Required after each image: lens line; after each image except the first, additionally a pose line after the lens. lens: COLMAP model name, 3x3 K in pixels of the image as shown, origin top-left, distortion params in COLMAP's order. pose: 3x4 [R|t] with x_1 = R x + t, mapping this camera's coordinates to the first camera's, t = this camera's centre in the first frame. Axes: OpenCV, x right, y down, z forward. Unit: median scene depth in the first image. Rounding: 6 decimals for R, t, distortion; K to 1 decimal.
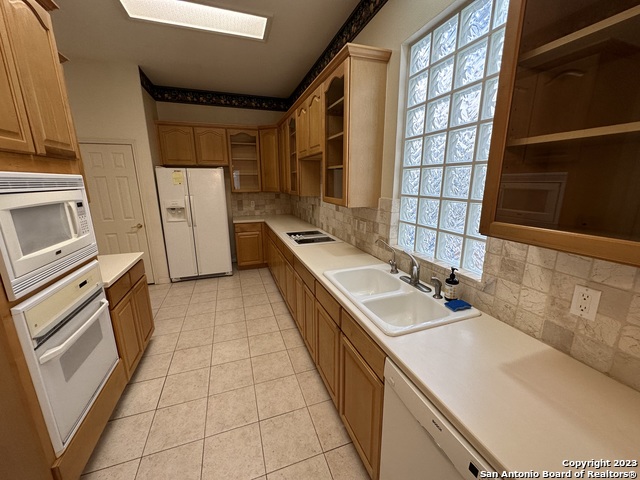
lens RADIAL K [[255.9, 0, 318.8], [0, 255.9, 238.7], [0, 0, 1]] dist [0.003757, 0.000455]
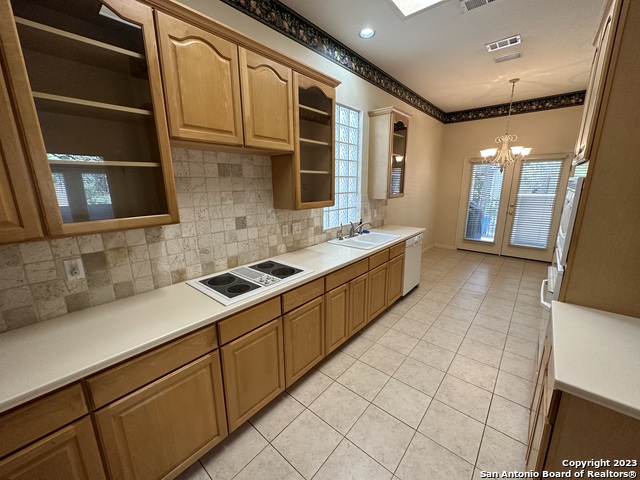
lens RADIAL K [[255.9, 0, 319.4], [0, 255.9, 241.0], [0, 0, 1]] dist [0.003757, 0.000455]
pose [[-0.499017, -0.186816, 0.846216, -0.934931], [0.202926, 0.924147, 0.323687, -0.382110], [-0.842498, 0.333244, -0.423255, 1.636513]]
